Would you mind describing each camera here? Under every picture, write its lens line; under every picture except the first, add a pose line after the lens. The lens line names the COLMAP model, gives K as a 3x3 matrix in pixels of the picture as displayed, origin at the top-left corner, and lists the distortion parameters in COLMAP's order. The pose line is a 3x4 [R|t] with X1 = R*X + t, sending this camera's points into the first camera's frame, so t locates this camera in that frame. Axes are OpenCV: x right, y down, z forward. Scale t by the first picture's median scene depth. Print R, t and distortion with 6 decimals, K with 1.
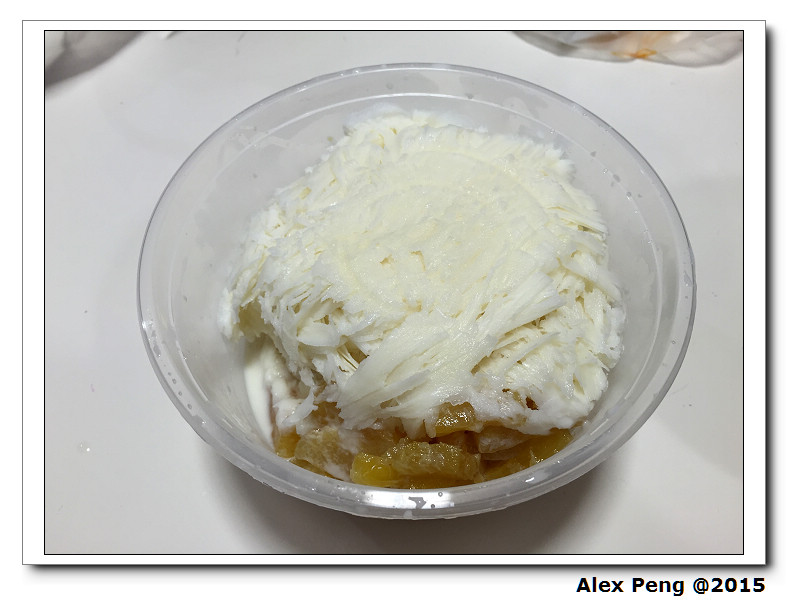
lens RADIAL K [[684.6, 0, 393.3], [0, 684.6, 302.8], [0, 0, 1]] dist [0.070156, -0.009689]
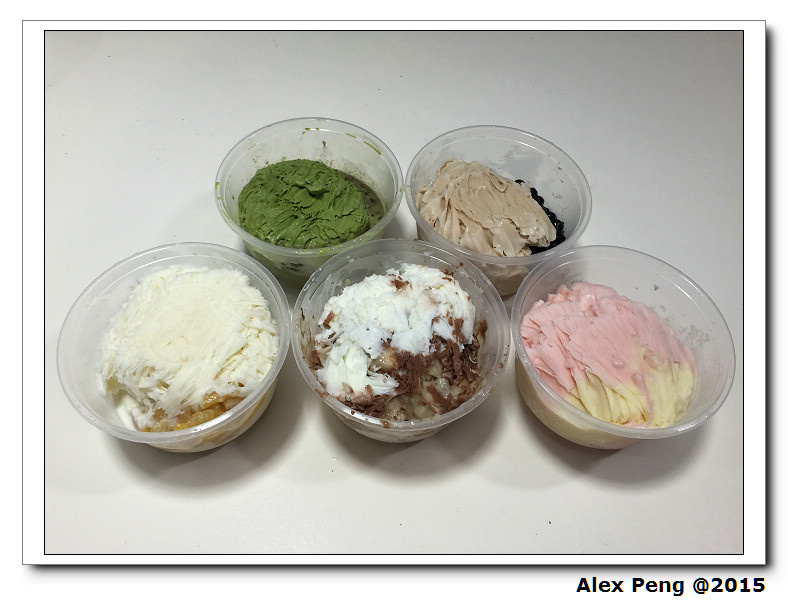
lens RADIAL K [[684.6, 0, 411.4], [0, 684.6, 298.6], [0, 0, 1]] dist [0.070156, -0.009689]
pose [[0.940964, -0.249342, 0.228944, 0.262244], [0.252533, 0.967460, 0.015742, -0.037761], [-0.225419, 0.043004, 0.973312, -1.463588]]
